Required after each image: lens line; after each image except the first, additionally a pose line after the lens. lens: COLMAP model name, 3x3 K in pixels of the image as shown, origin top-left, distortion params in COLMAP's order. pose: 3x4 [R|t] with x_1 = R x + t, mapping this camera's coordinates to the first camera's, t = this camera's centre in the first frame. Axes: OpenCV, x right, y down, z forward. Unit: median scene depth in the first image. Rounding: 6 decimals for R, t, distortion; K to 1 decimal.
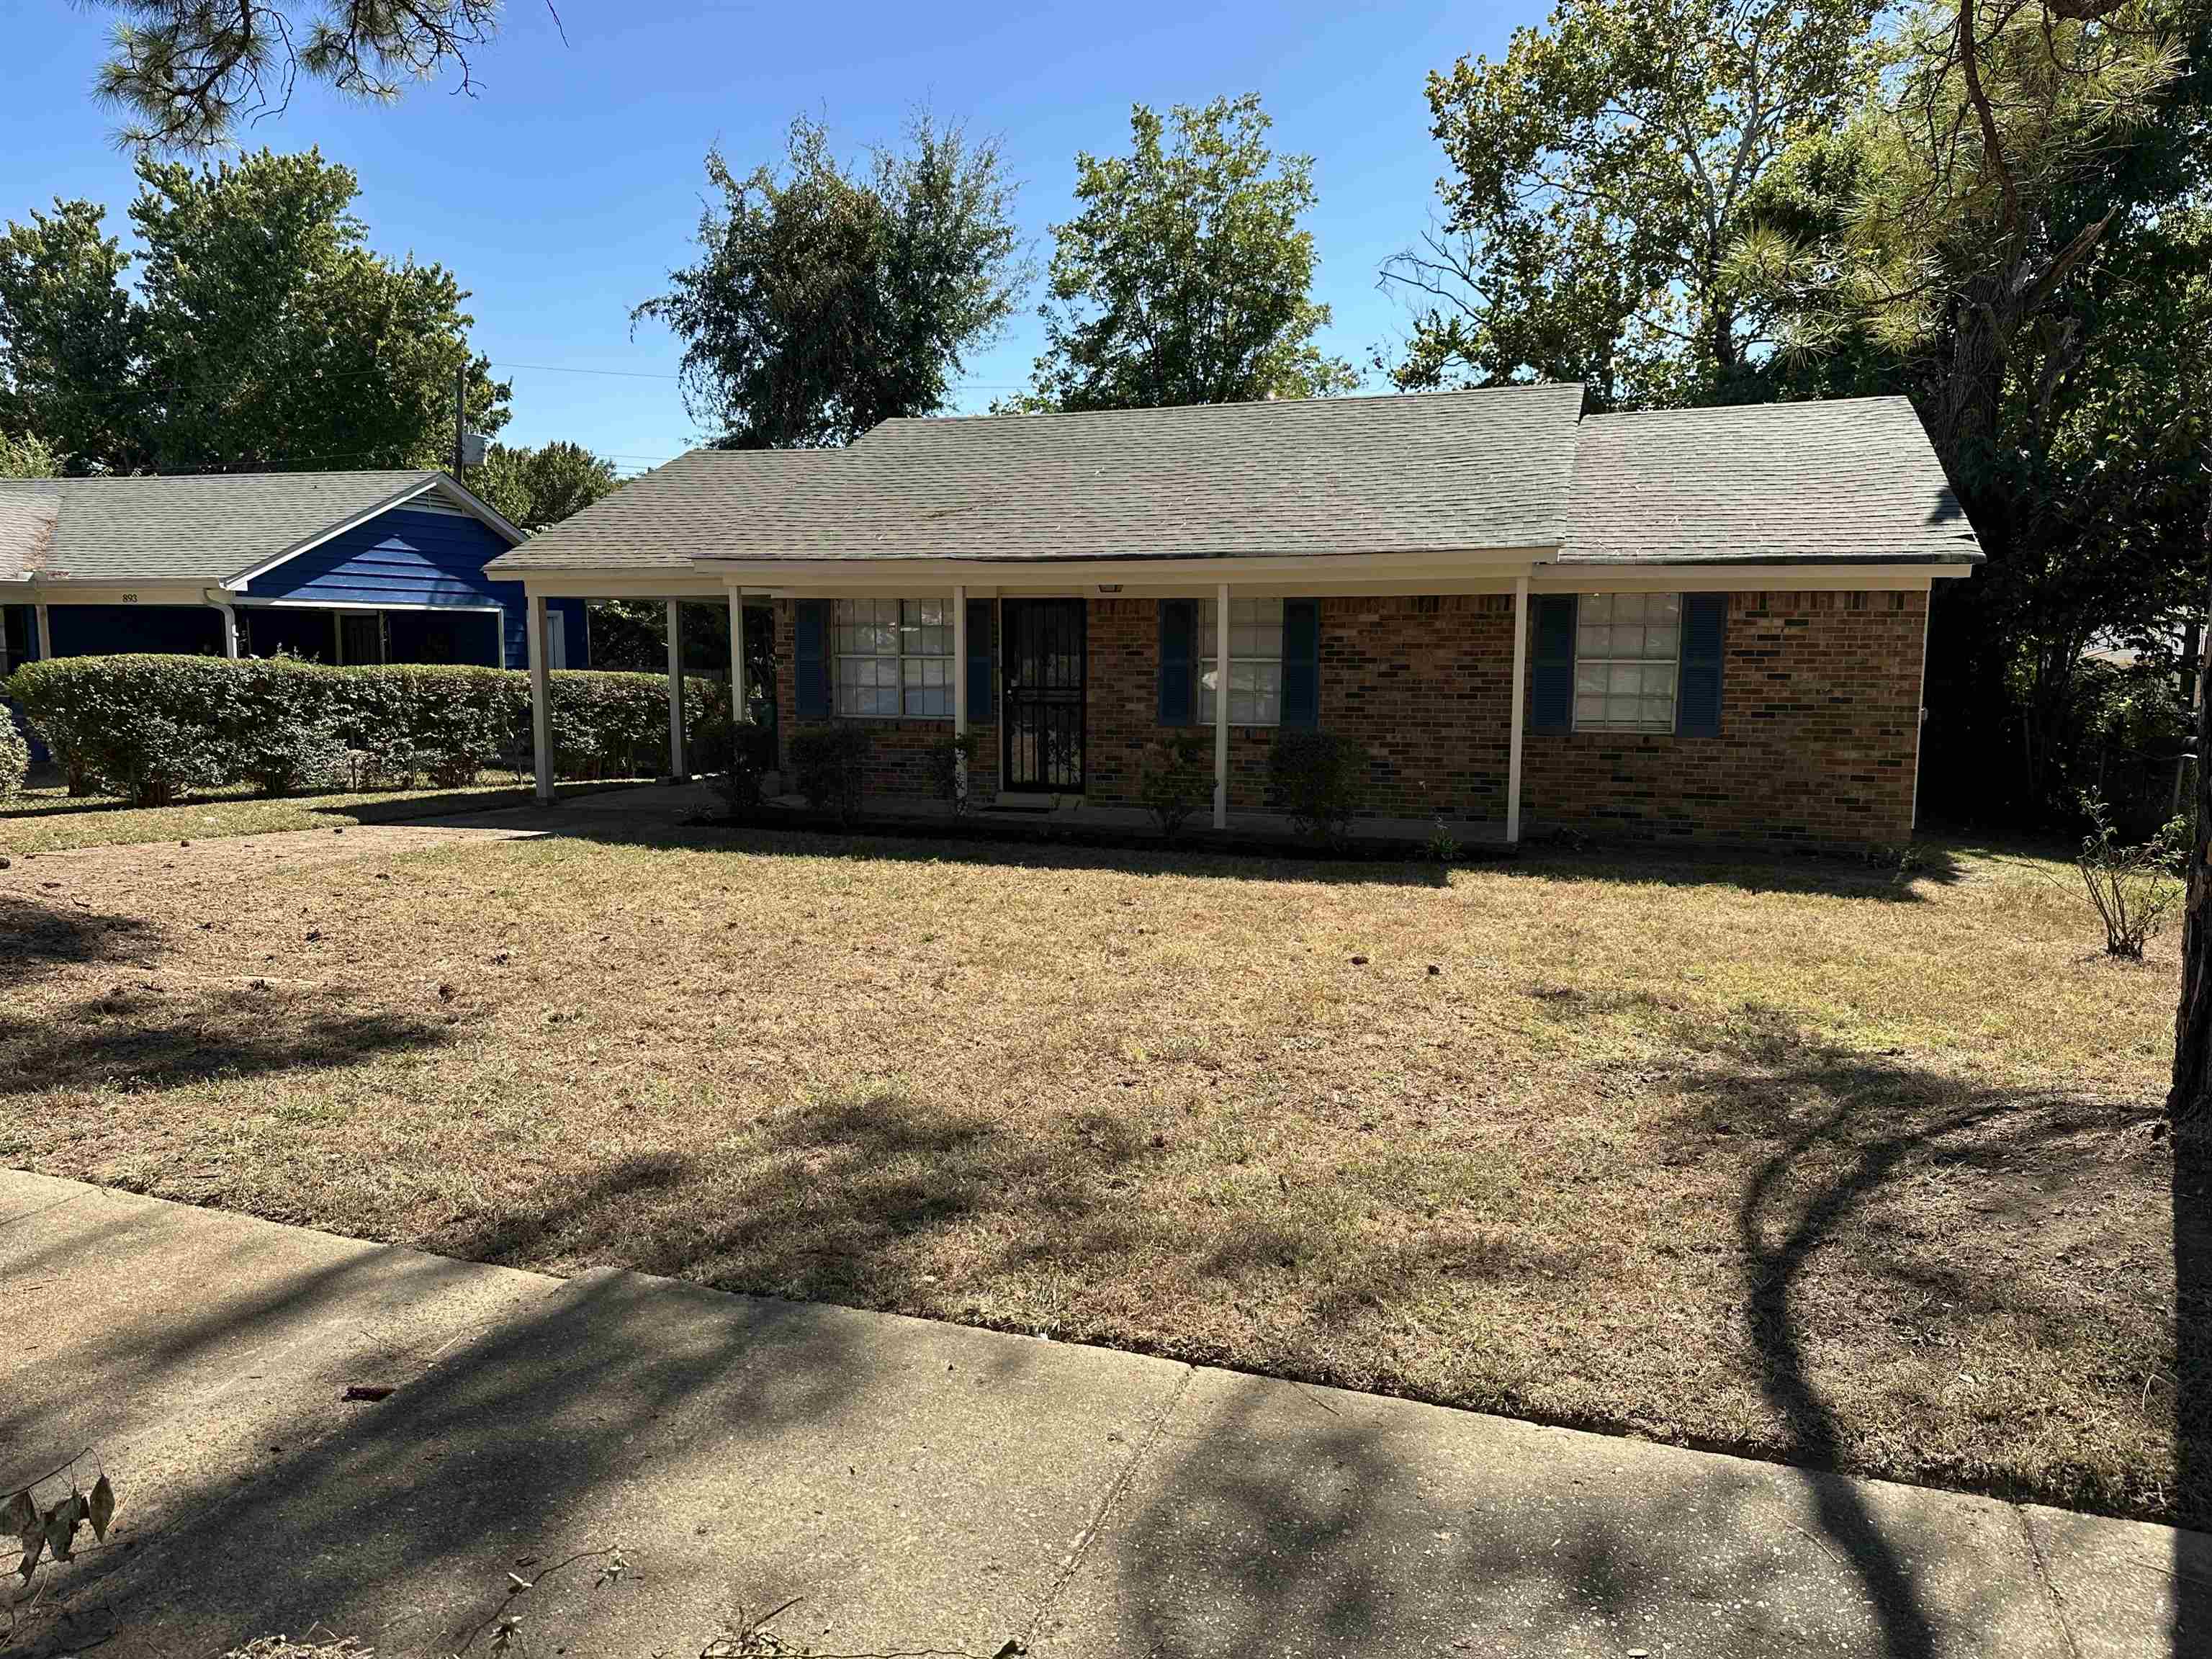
lens RADIAL K [[1565.6, 0, 1101.3], [0, 1565.6, 816.7], [0, 0, 1]] dist [0.014714, -0.024226]
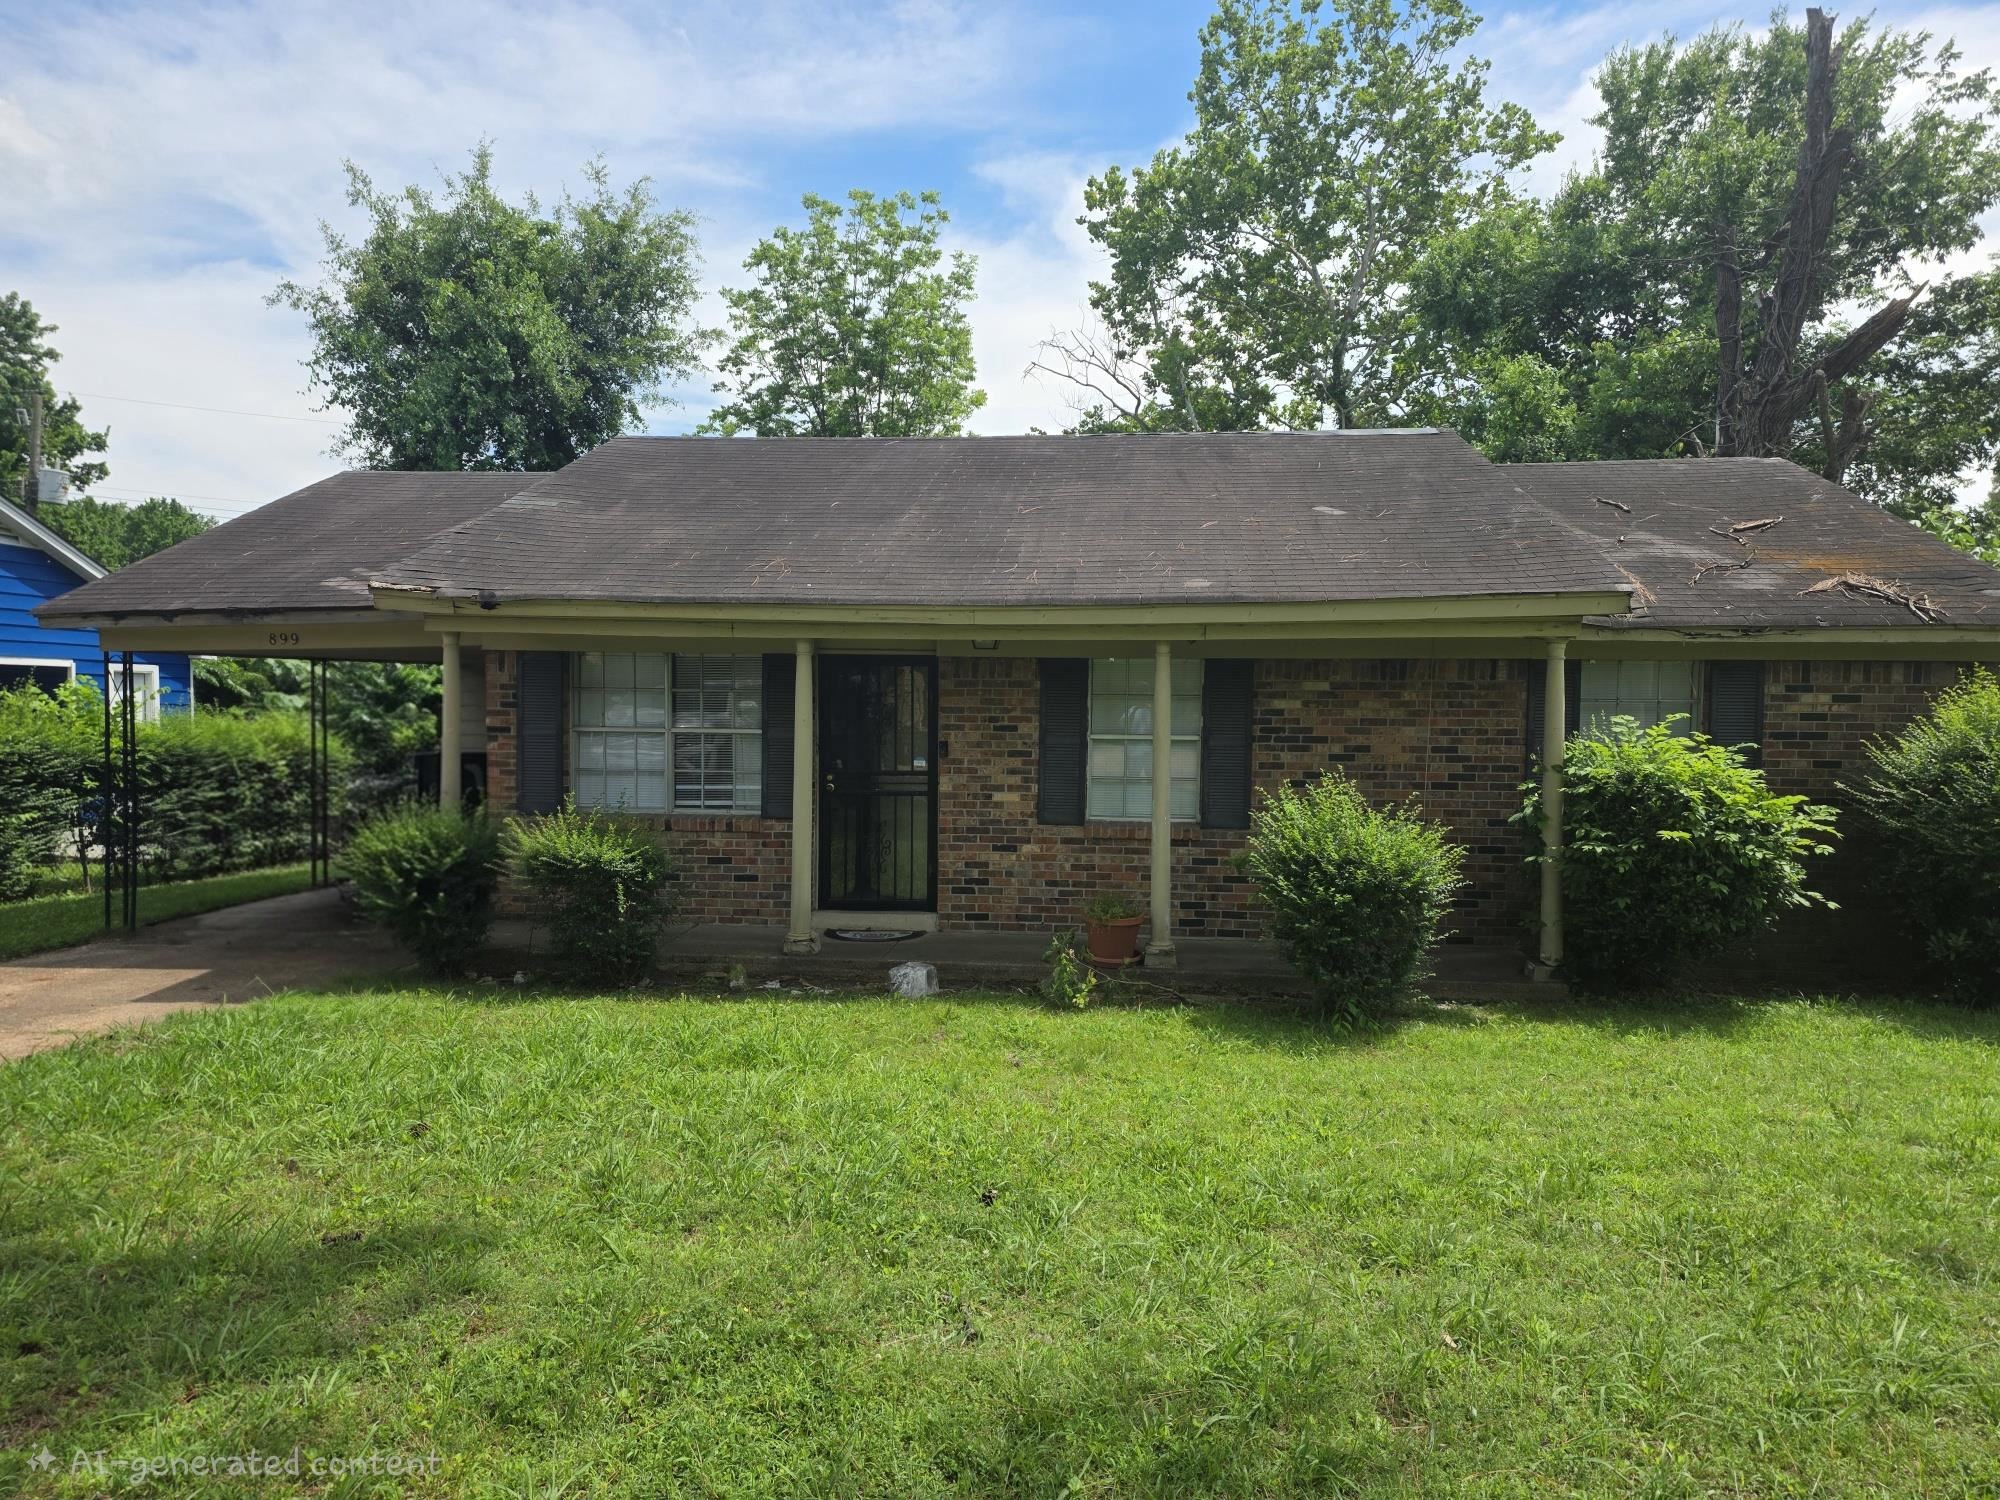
lens RADIAL K [[1320.9, 0, 1017.5], [0, 1320.9, 760.9], [0, 0, 1]] dist [0.003209, 0.003003]
pose [[0.969754, -0.002731, 0.244068, -0.131010], [0.018432, 0.997902, -0.062068, -0.048166], [-0.243386, 0.064690, 0.967770, 0.373872]]
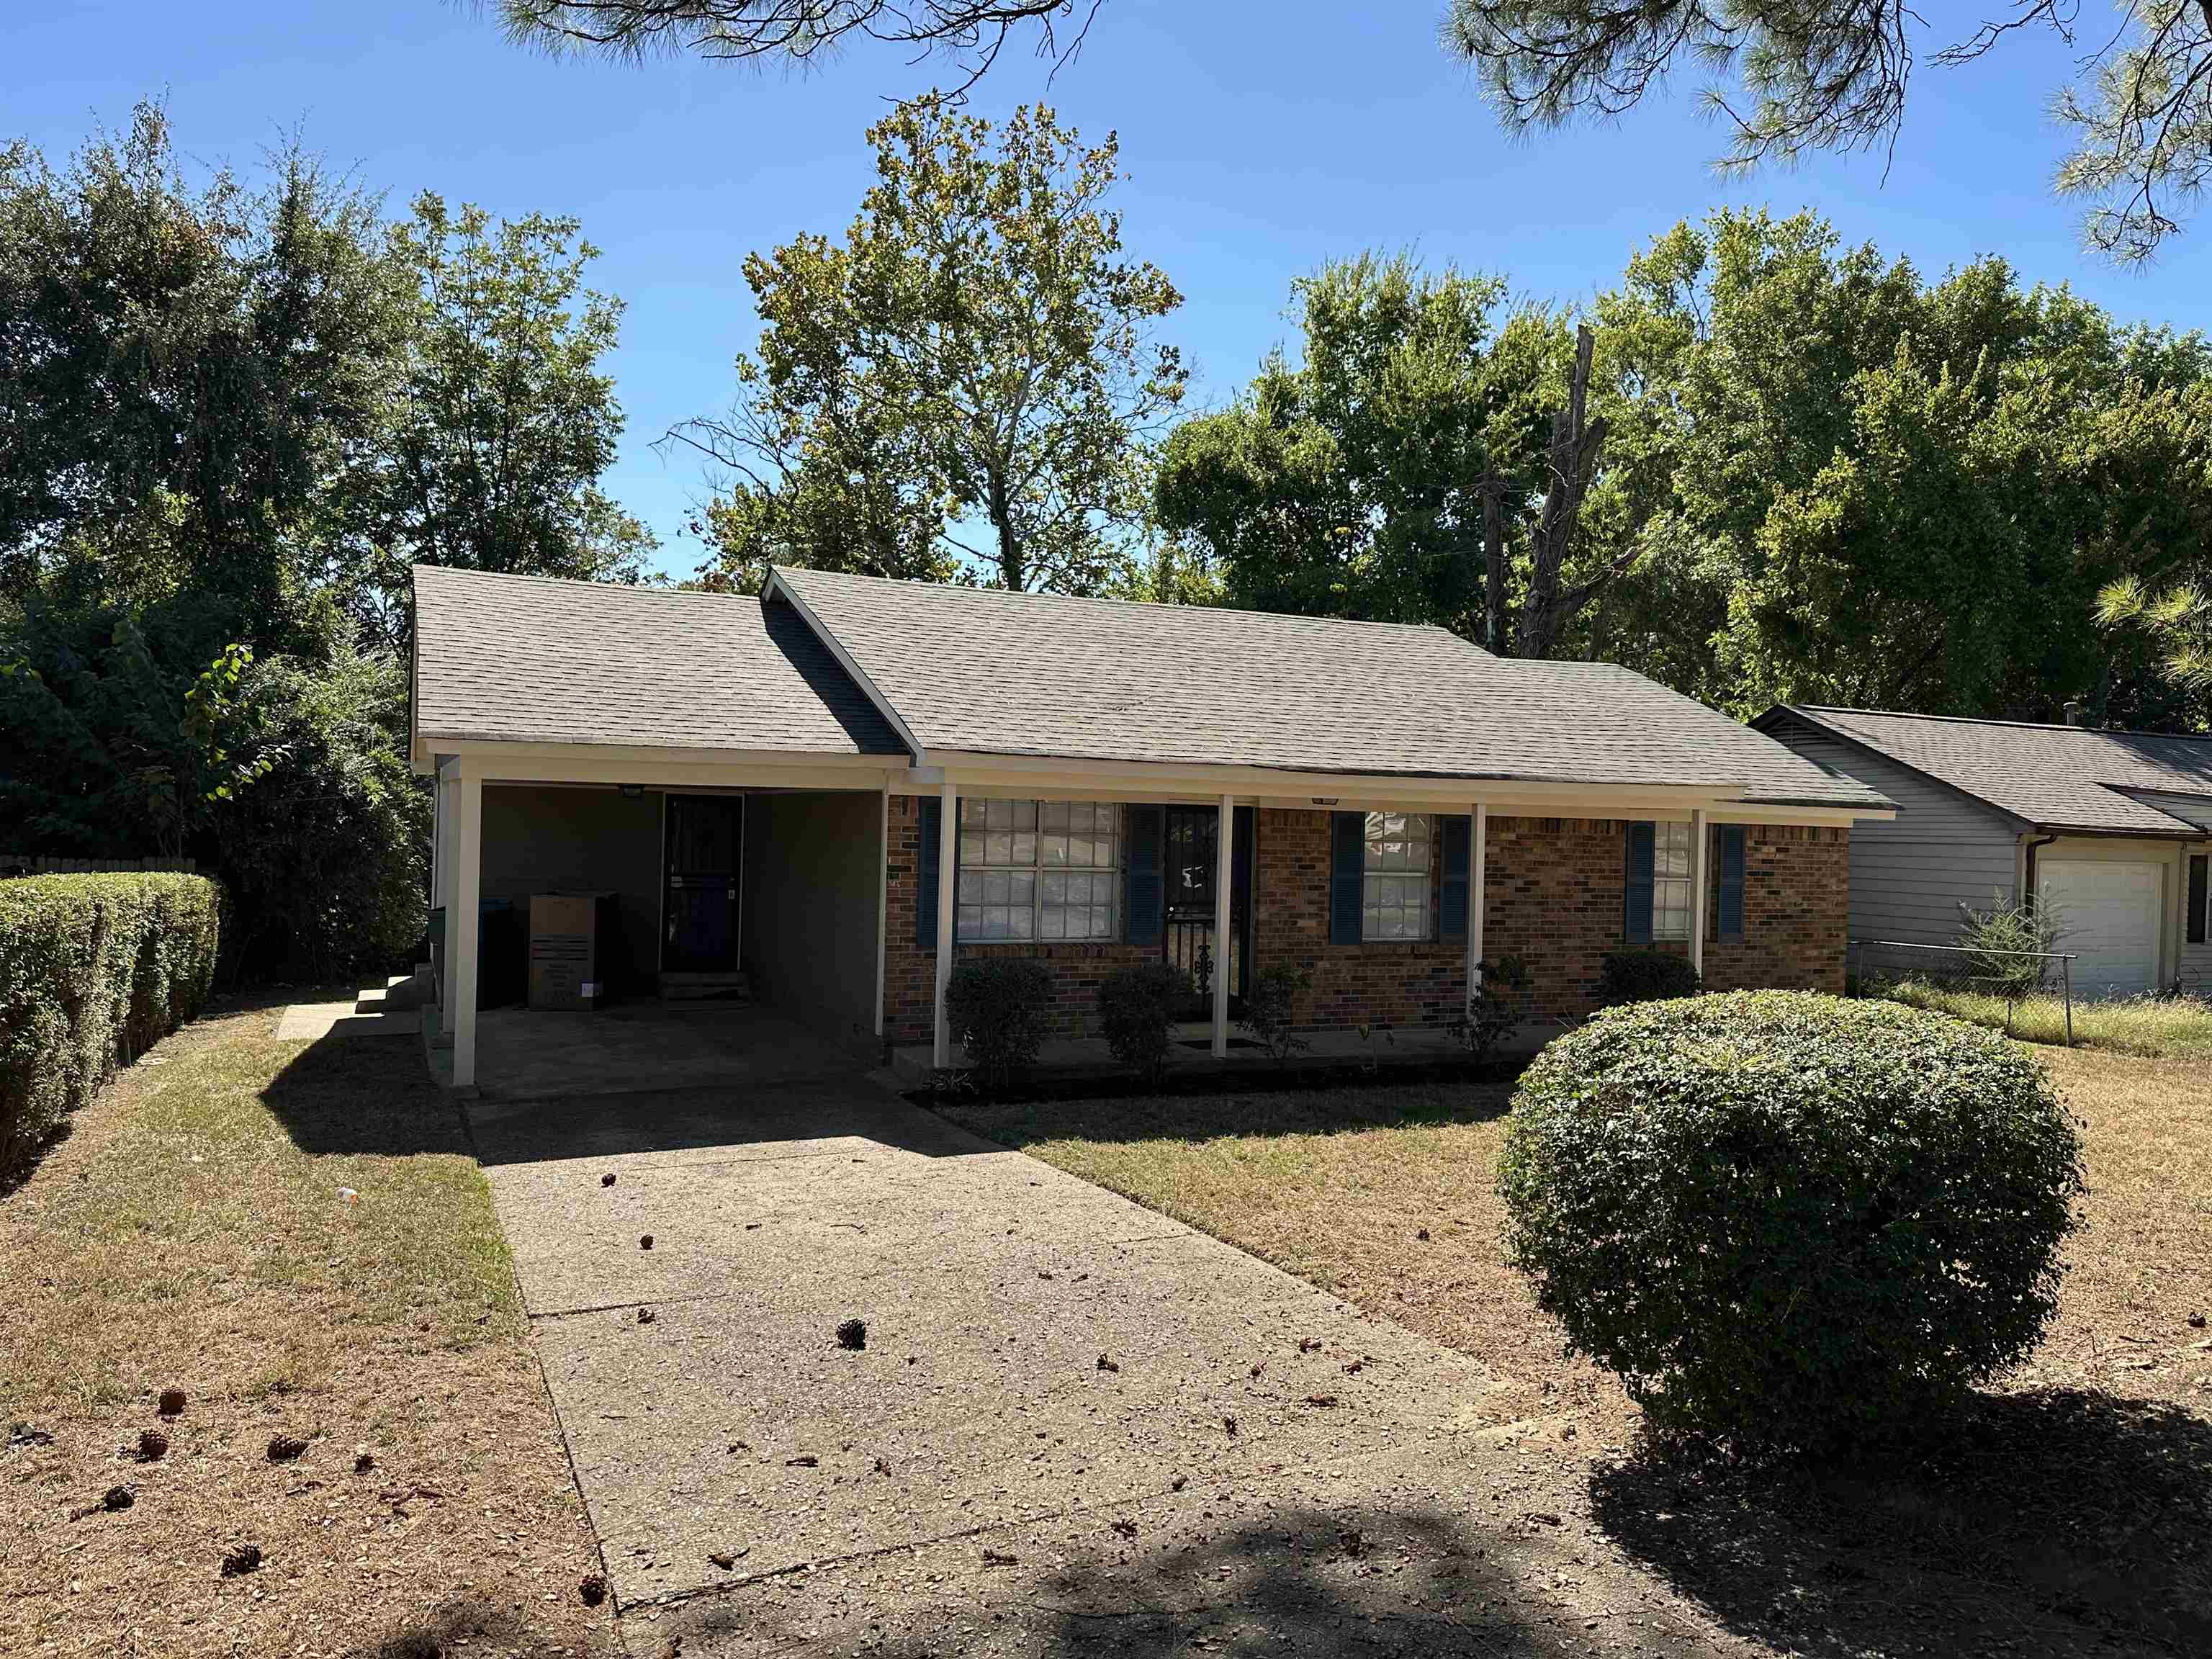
lens RADIAL K [[1565.6, 0, 1110.3], [0, 1565.6, 839.4], [0, 0, 1]] dist [0.014714, -0.024226]
pose [[0.712517, 0.015974, 0.701473, -0.725177], [0.052308, 0.995750, -0.075807, -0.055559], [-0.699703, 0.090706, 0.708653, 0.413641]]
